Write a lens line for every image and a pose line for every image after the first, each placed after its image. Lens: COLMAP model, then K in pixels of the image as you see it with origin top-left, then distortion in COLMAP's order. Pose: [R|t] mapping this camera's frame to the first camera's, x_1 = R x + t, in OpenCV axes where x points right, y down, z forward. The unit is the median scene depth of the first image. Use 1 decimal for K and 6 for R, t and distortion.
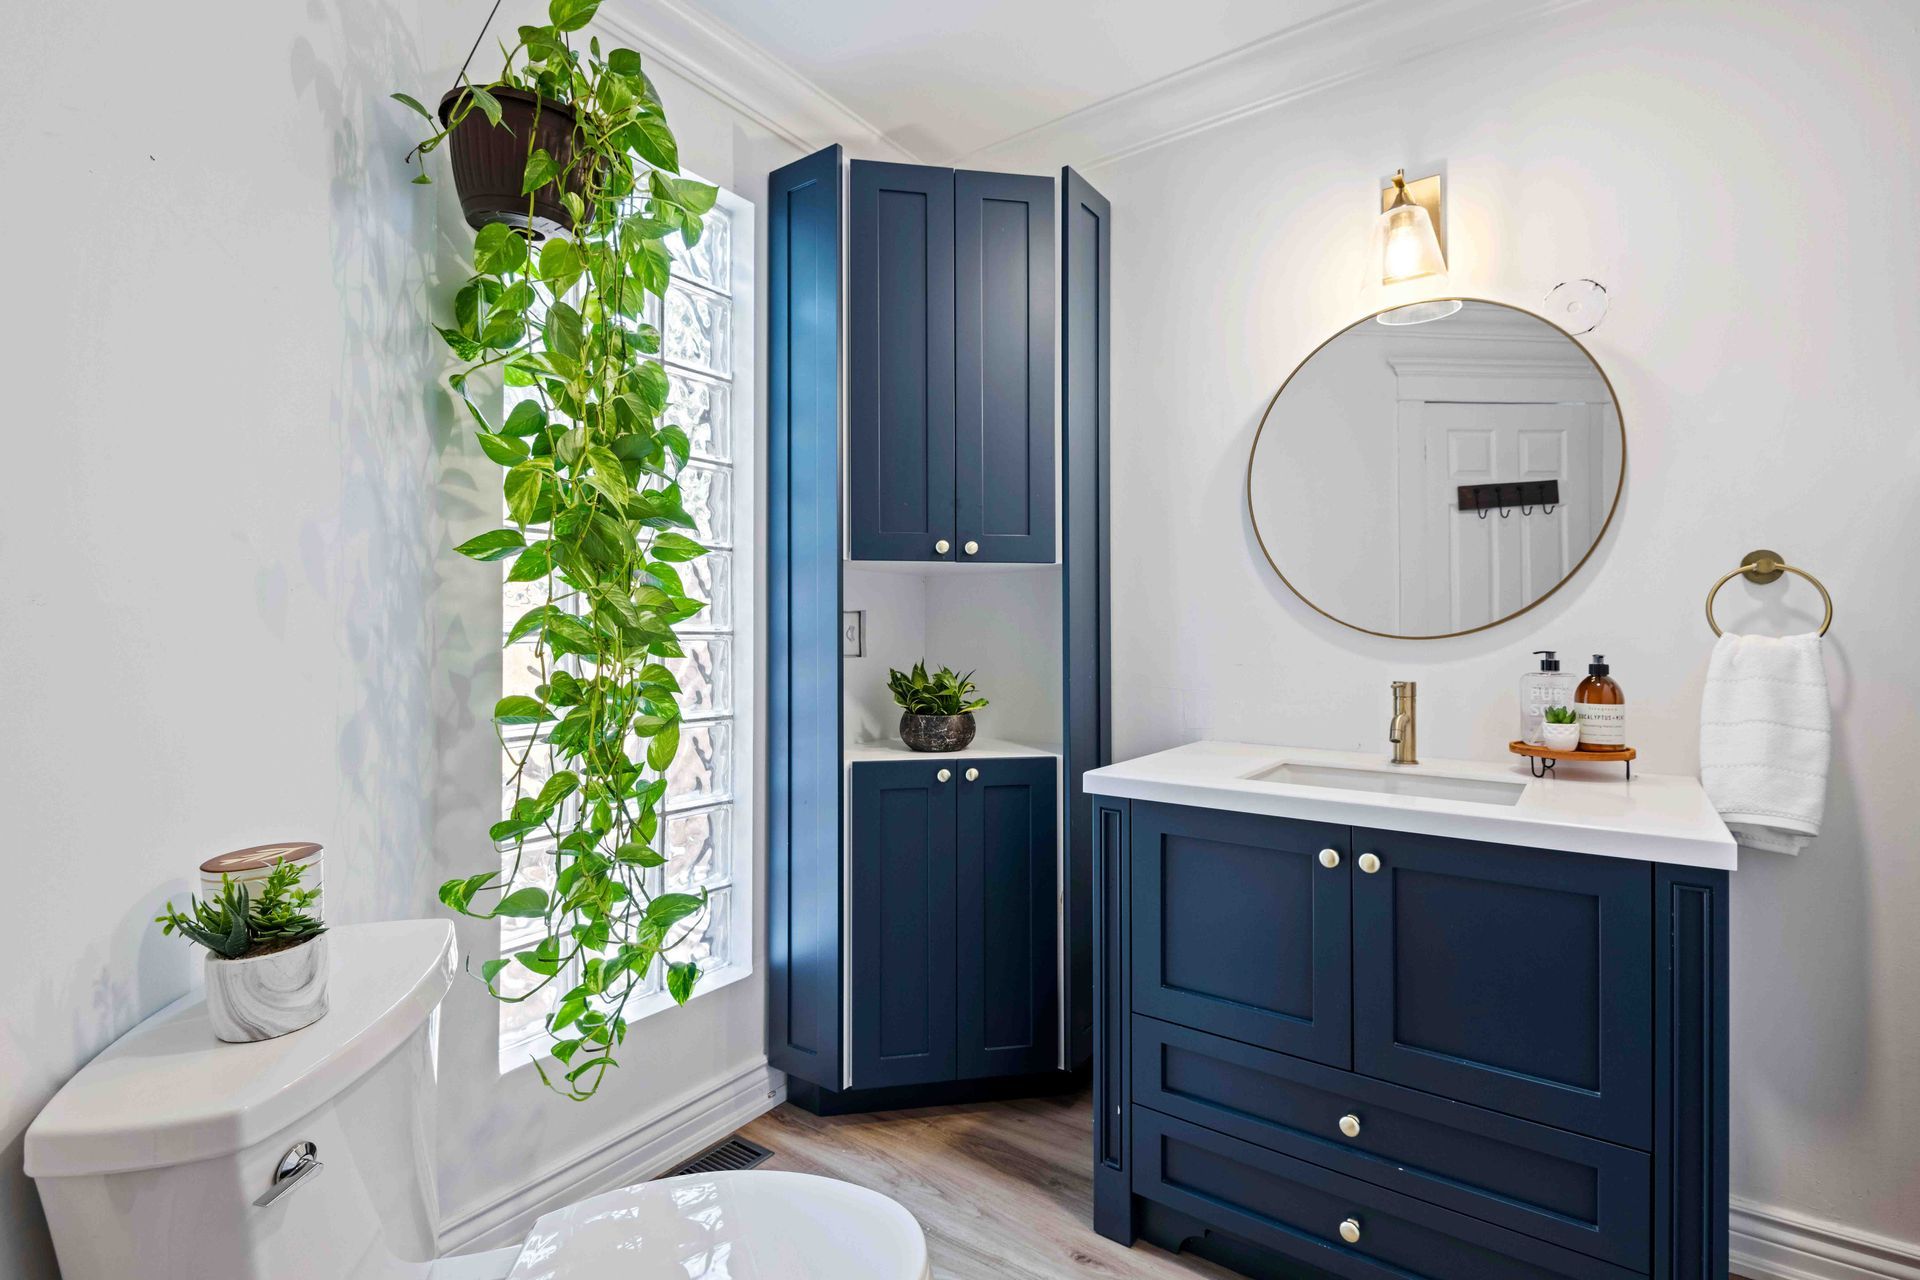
lens RADIAL K [[883.0, 0, 959.5], [0, 883.0, 624.9], [0, 0, 1]] dist [0.000872, -0.008140]
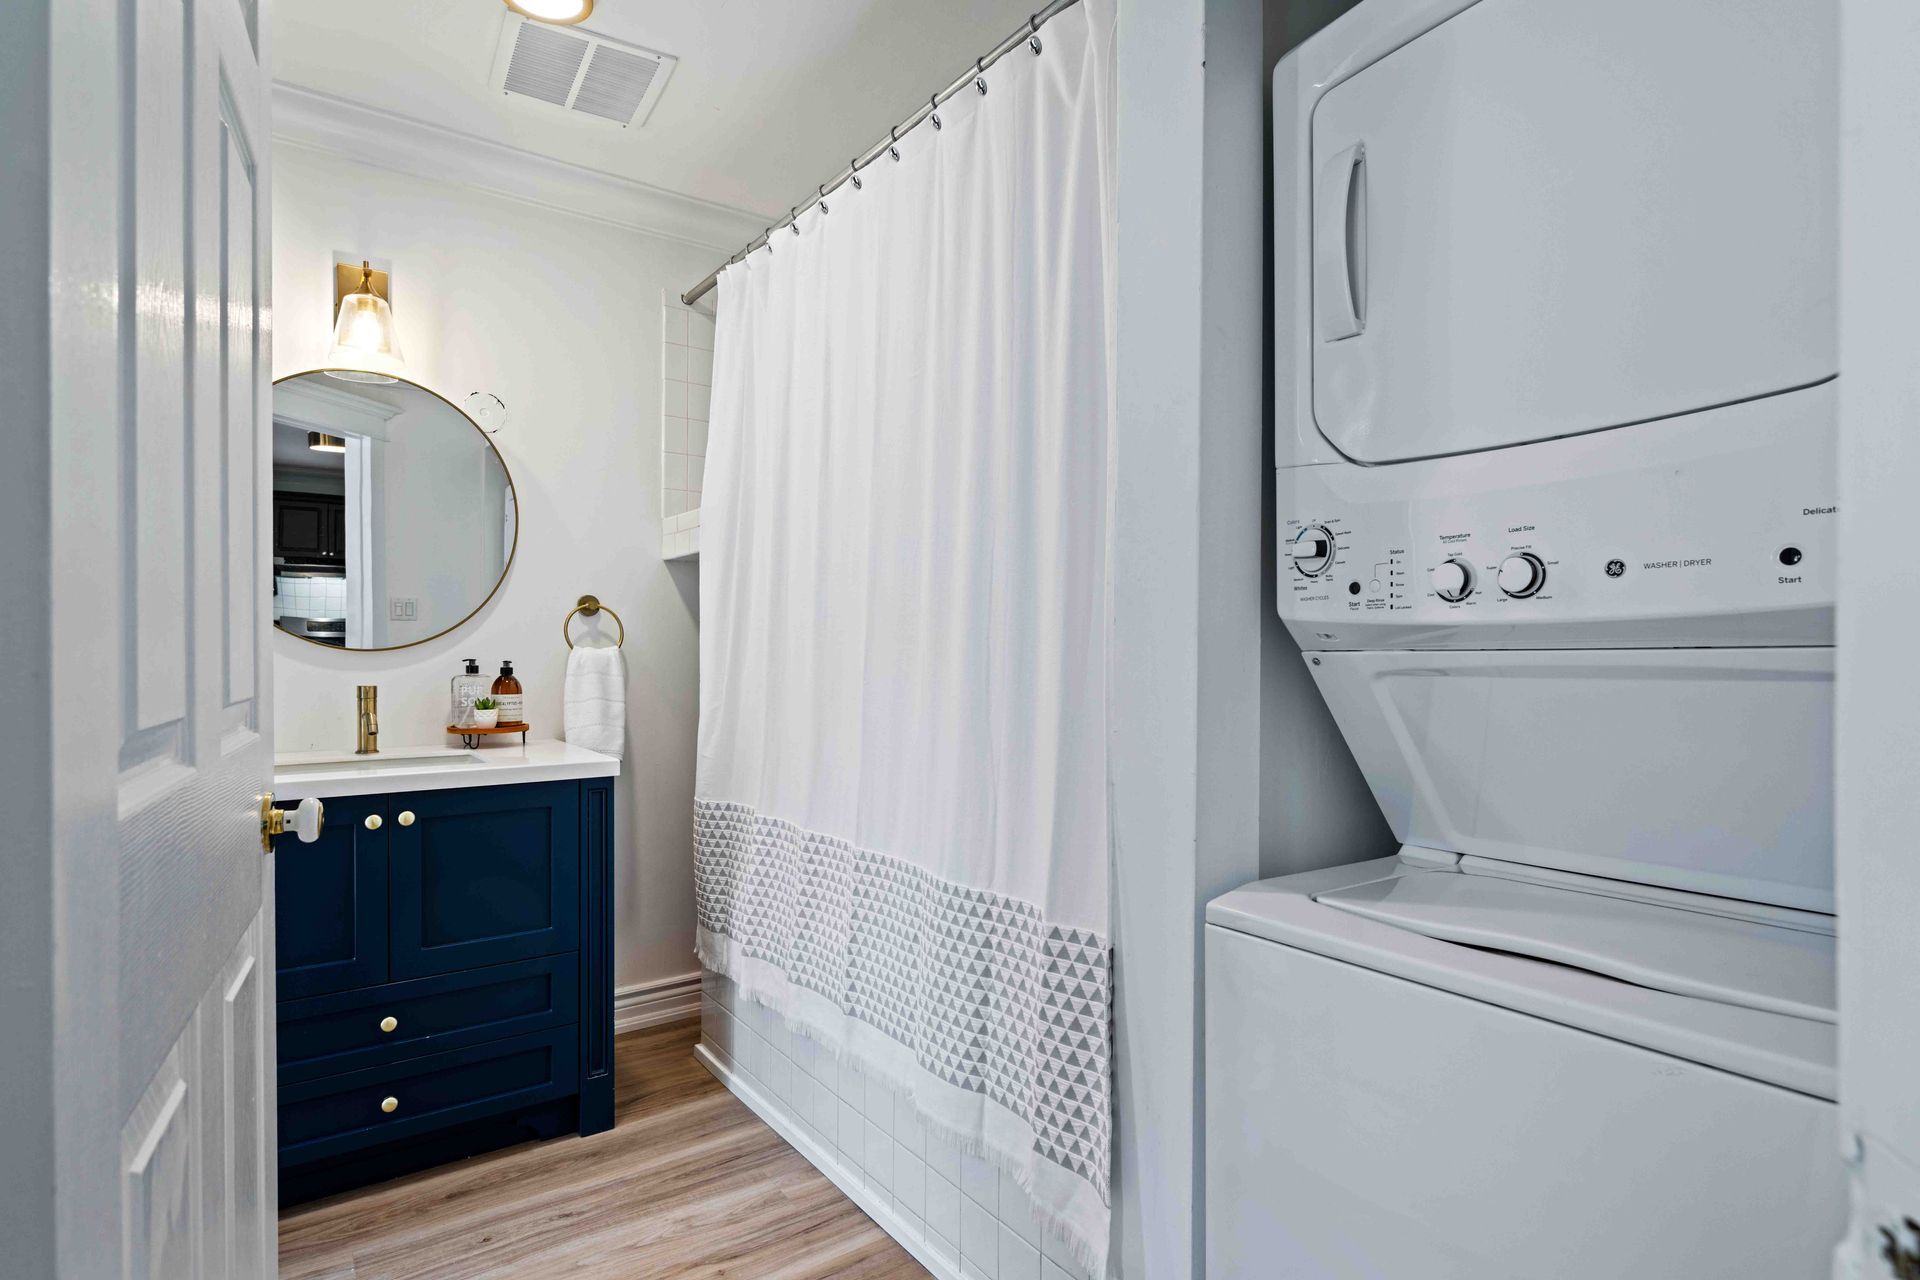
lens RADIAL K [[990.0, 0, 955.5], [0, 990.0, 650.0], [0, 0, 1]] dist [-0.001767, -0.002234]
pose [[0.312278, -0.002344, 0.949988, -0.597672], [-0.008596, 0.999949, 0.005293, 0.000663], [-0.949952, -0.009819, 0.312241, -0.216485]]
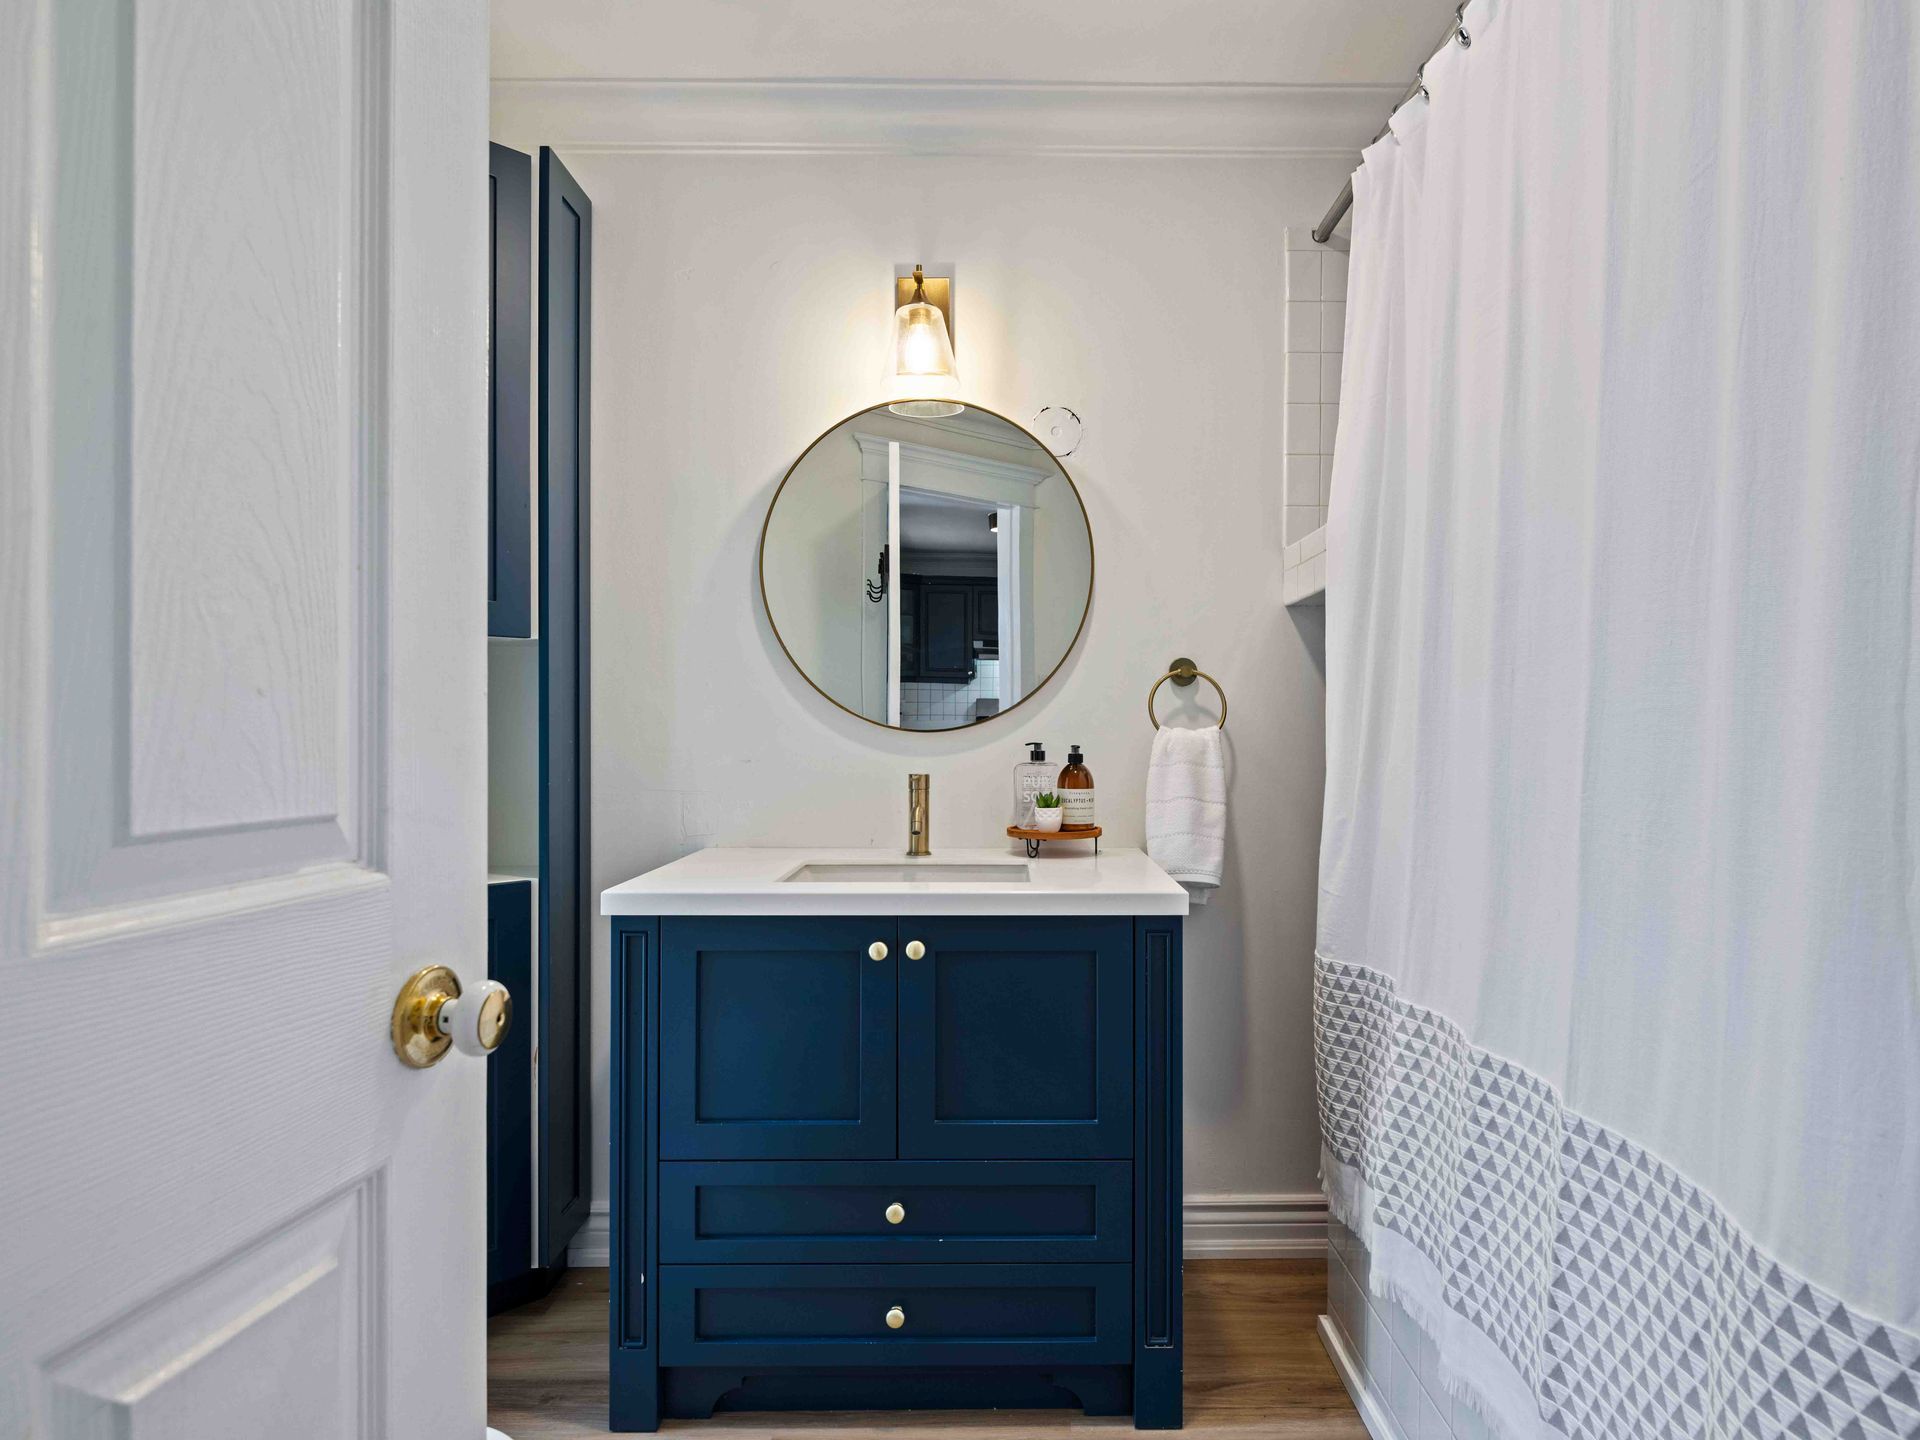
lens RADIAL K [[1091.2, 0, 1001.6], [0, 1091.2, 721.4], [0, 0, 1]] dist [0.003640, -0.004699]
pose [[0.805573, 0.002914, 0.592489, -0.178618], [-0.005909, 0.999978, 0.003116, -0.000621], [-0.592467, -0.006012, 0.805573, -0.069050]]
